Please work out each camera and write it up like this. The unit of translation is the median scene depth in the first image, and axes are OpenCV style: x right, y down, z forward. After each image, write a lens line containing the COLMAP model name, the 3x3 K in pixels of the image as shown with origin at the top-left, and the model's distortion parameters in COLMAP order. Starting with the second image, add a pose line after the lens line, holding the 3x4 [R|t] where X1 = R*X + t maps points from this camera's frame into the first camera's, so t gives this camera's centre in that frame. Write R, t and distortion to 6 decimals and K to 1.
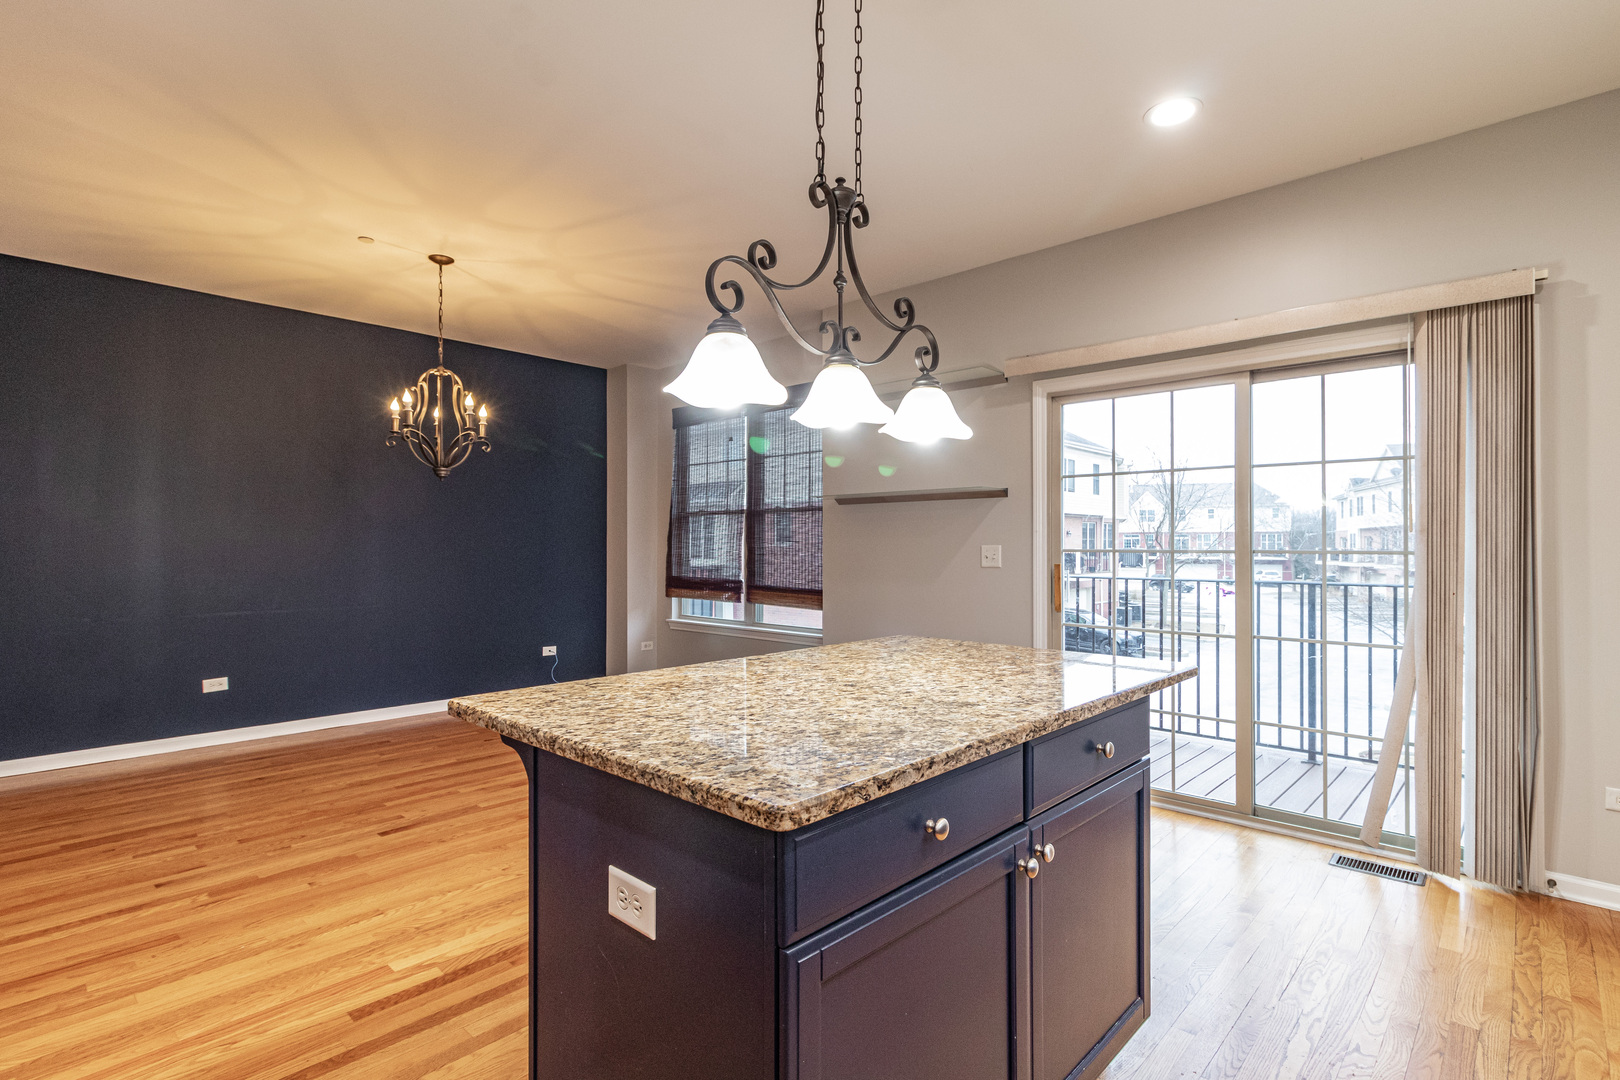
lens RADIAL K [[795.4, 0, 810.0], [0, 795.4, 540.0], [0, 0, 1]] dist [-0.000341, 0.000029]
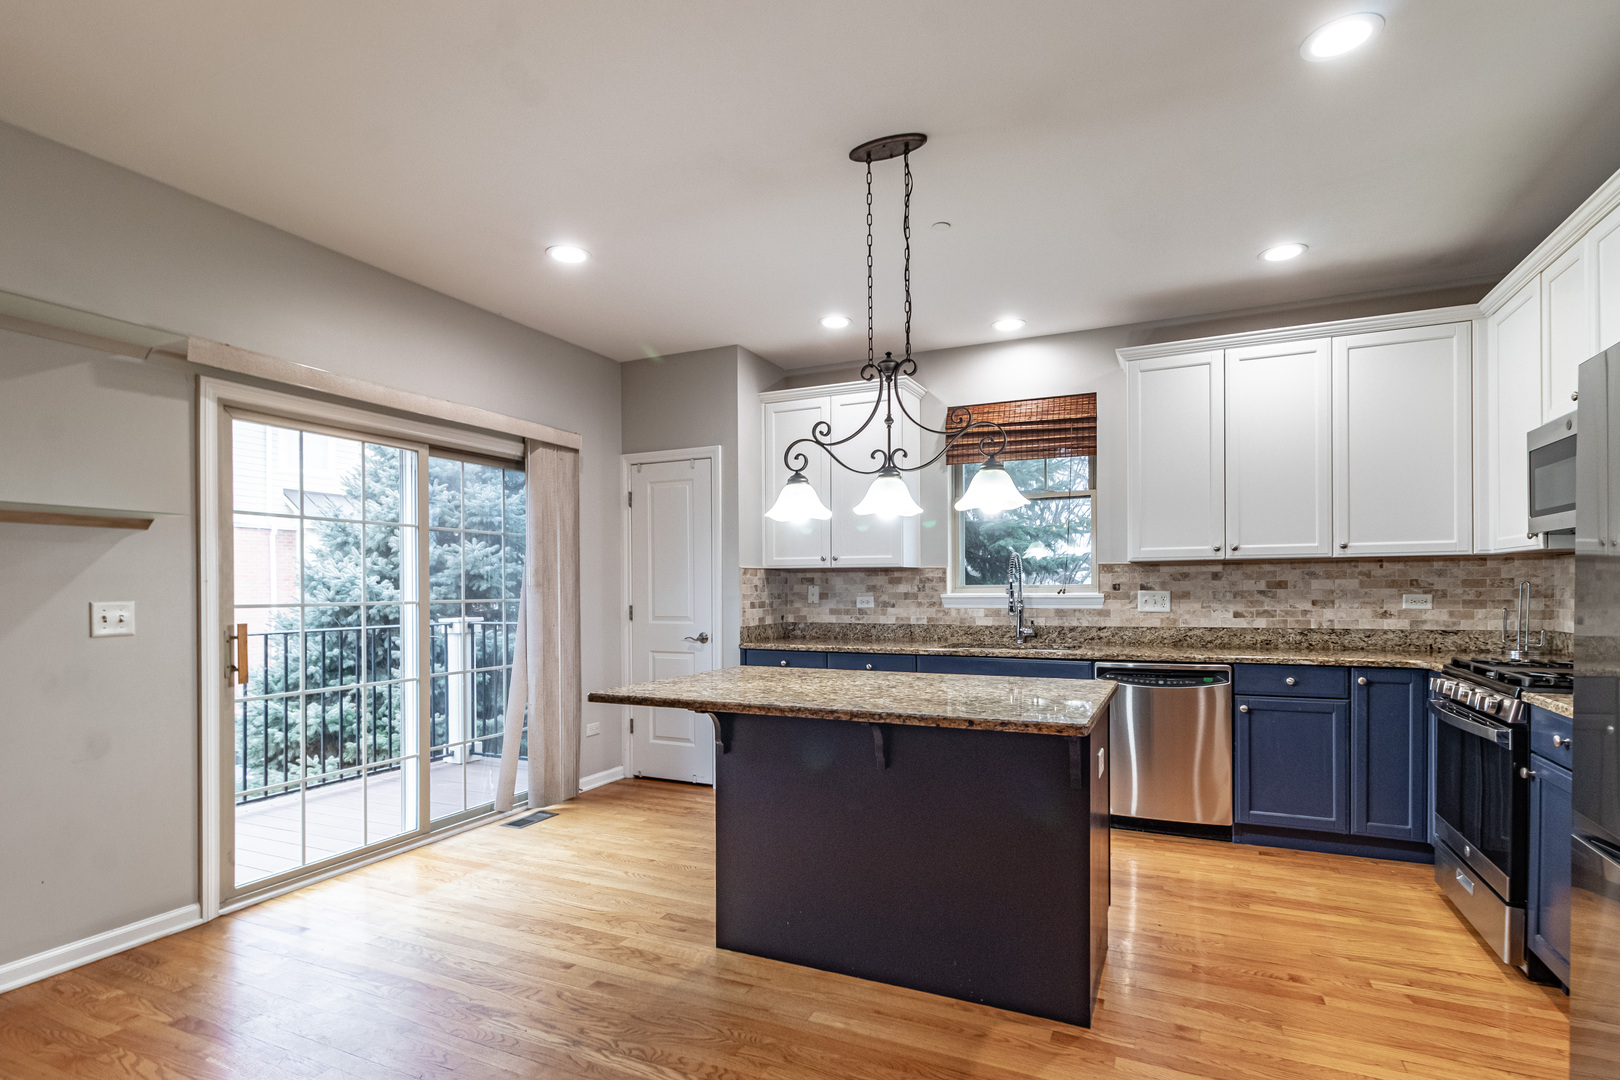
lens RADIAL K [[770.9, 0, 808.2], [0, 770.9, 587.4], [0, 0, 1]] dist [-0.000266, -0.000001]
pose [[-0.305383, 0.000025, 0.952230, -0.699682], [-0.000783, 1.000000, -0.000278, -0.007074], [-0.952229, -0.000830, -0.305383, 0.856358]]
